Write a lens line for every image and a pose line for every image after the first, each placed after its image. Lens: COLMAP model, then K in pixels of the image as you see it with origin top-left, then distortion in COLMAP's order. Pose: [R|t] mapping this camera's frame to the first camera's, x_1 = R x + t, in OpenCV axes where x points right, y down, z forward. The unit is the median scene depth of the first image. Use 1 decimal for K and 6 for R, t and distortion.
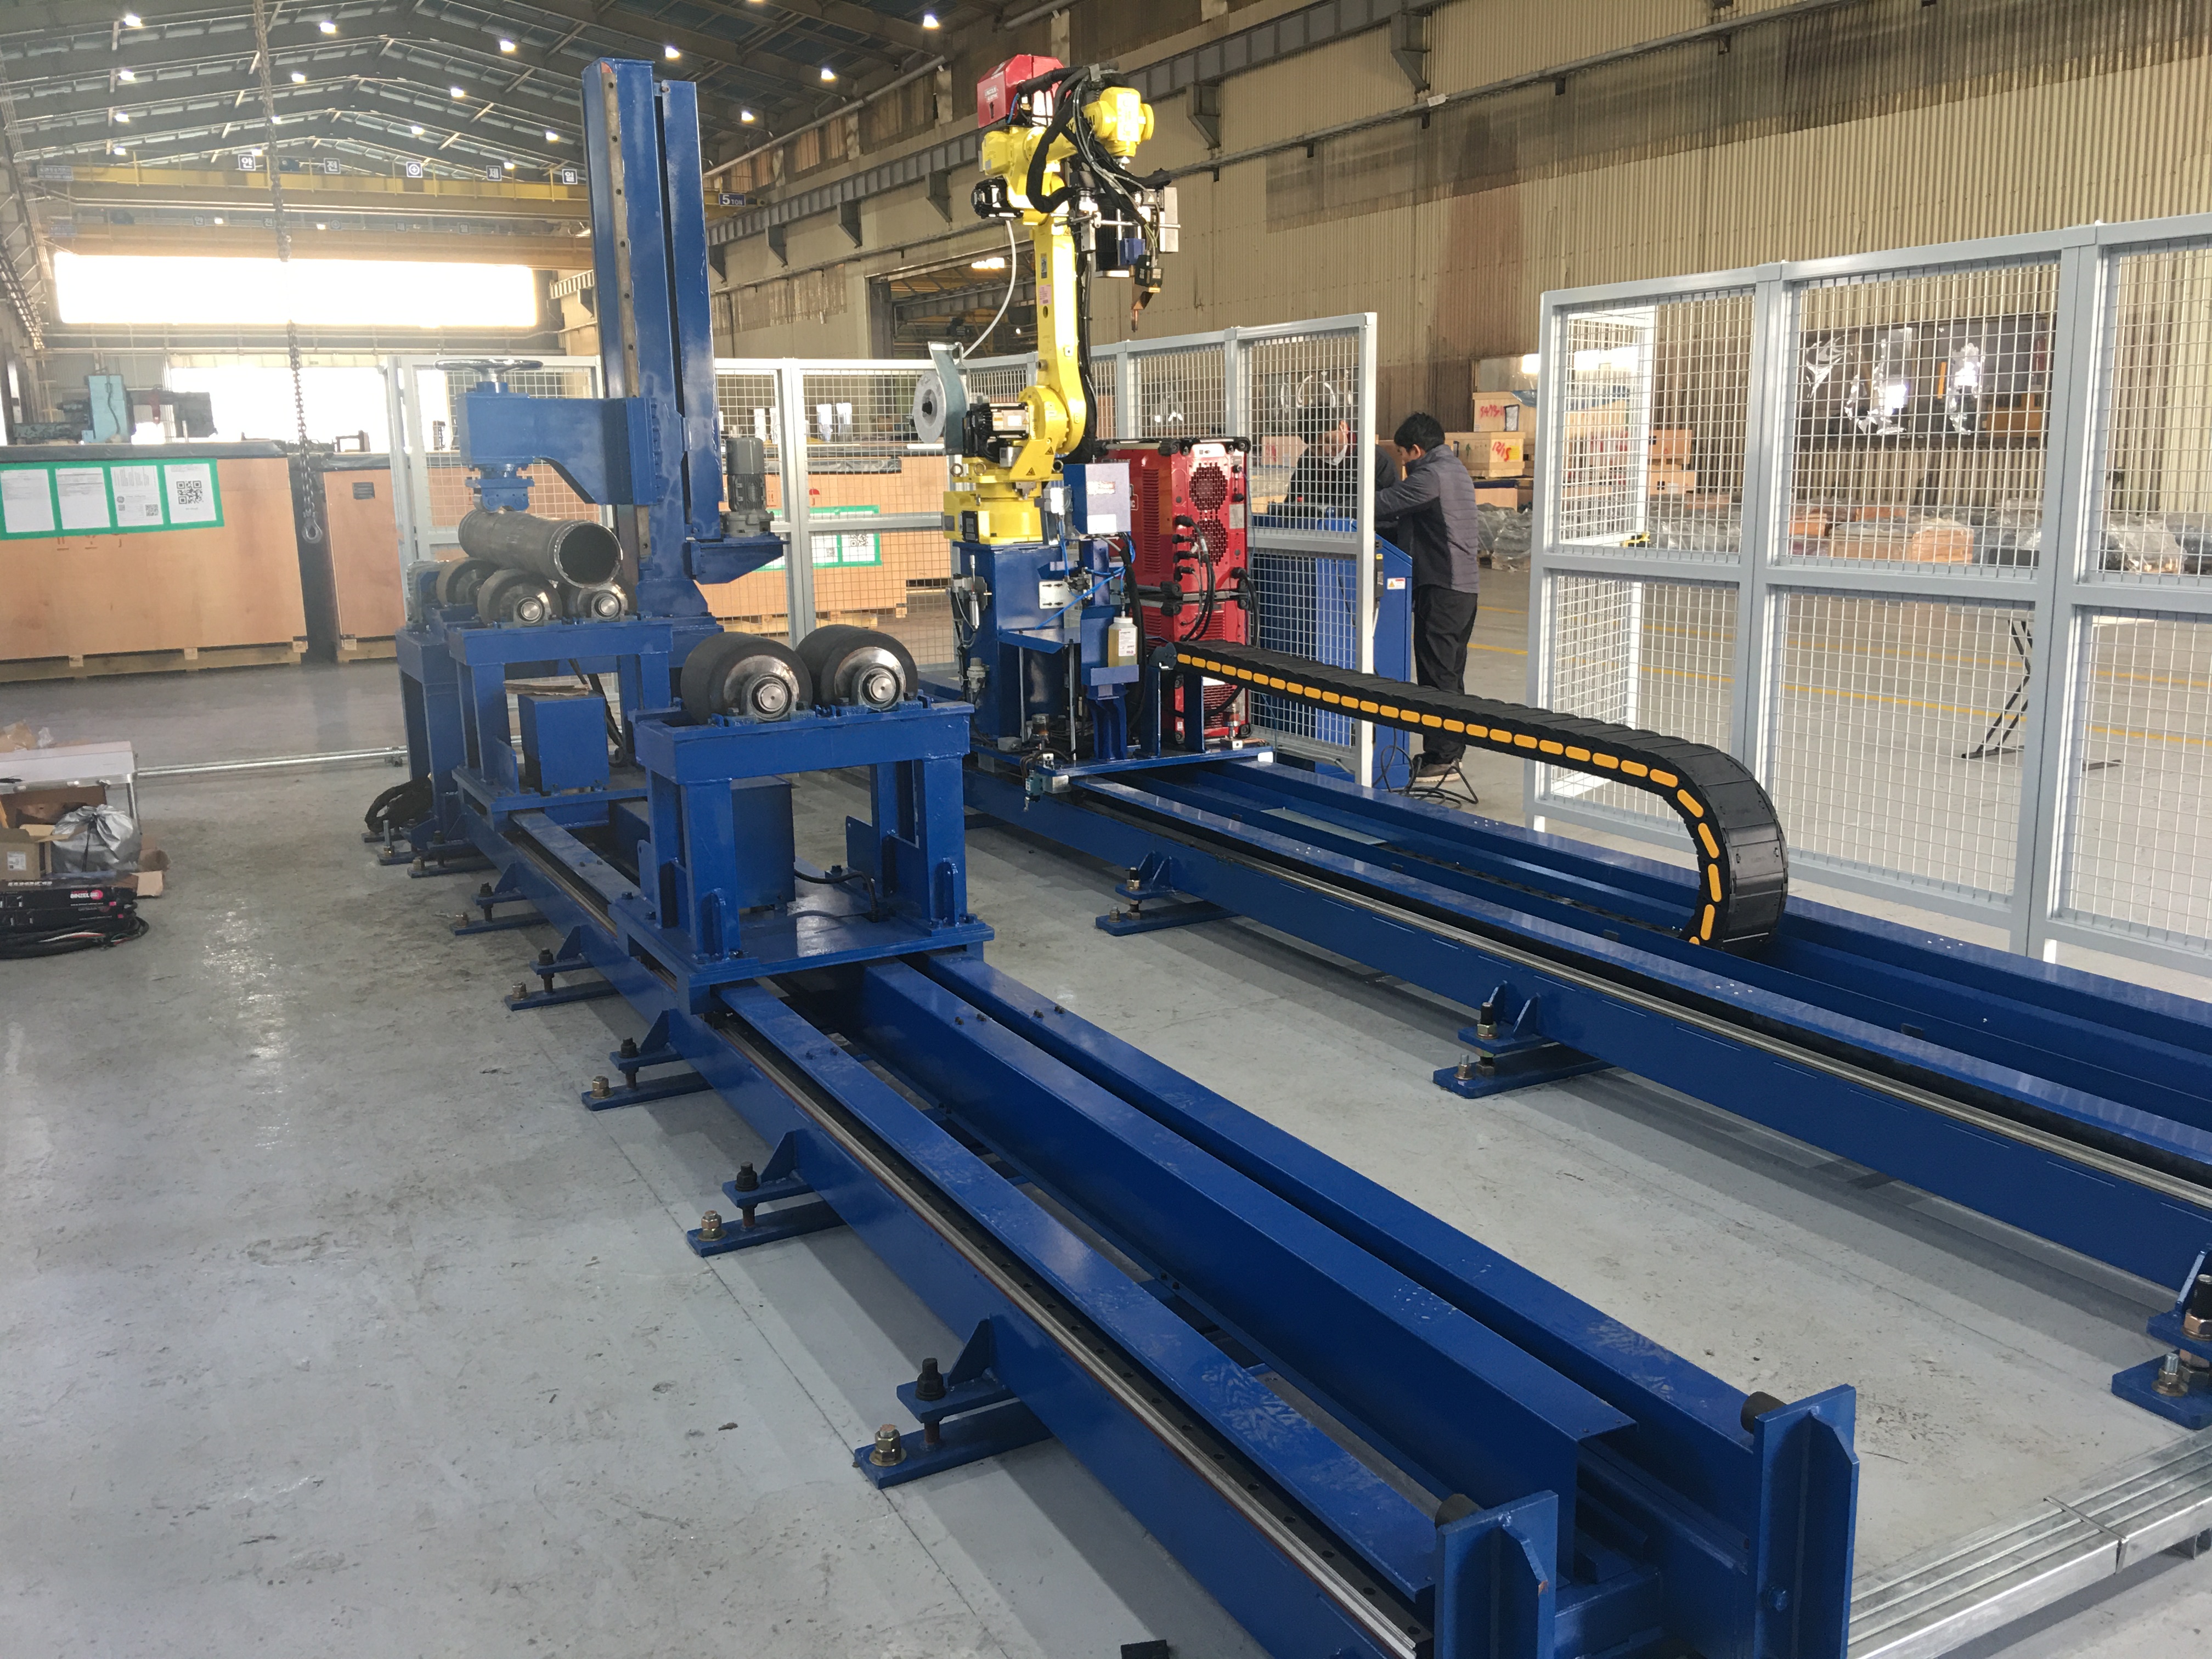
lens RADIAL K [[1874.5, 0, 1114.8], [0, 1874.5, 812.1], [0, 0, 1]] dist [0.096918, -0.164152]
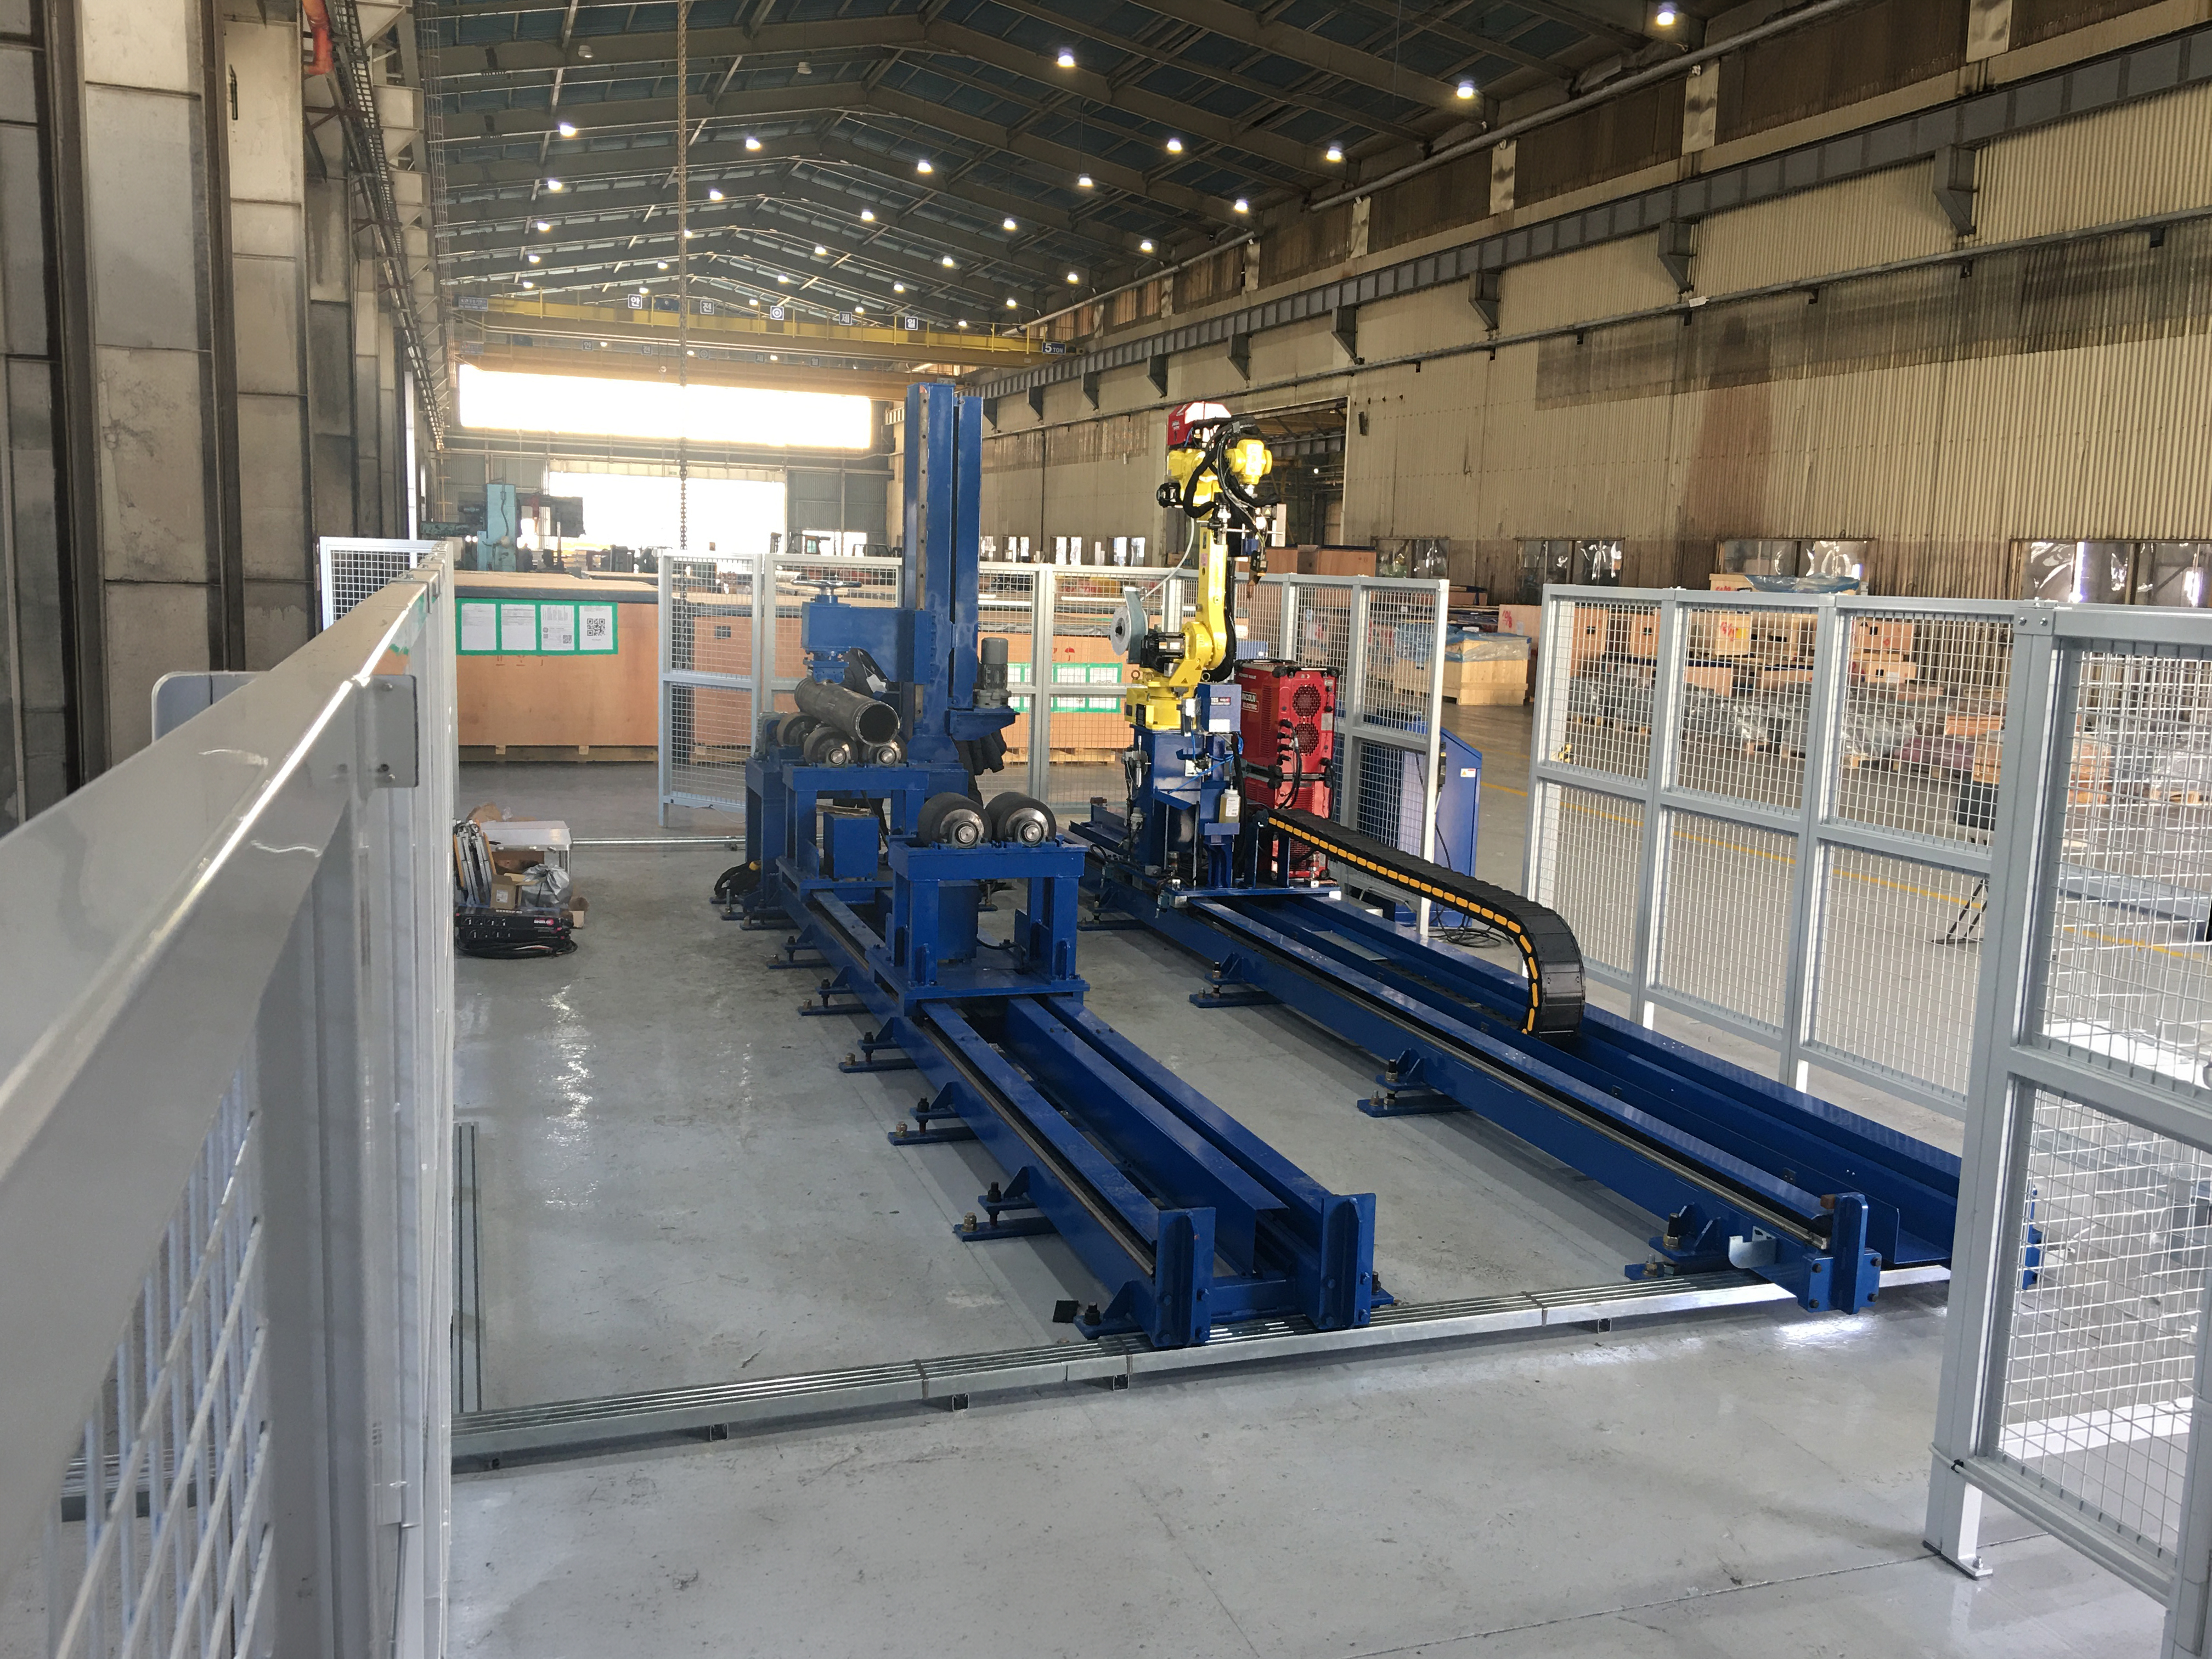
lens RADIAL K [[1874.5, 0, 1114.8], [0, 1874.5, 812.1], [0, 0, 1]] dist [0.096918, -0.164152]
pose [[0.985986, 0.075199, -0.148921, 0.034024], [-0.084467, 0.994800, -0.056914, 0.000755], [0.143867, 0.068695, 0.987210, -0.111550]]
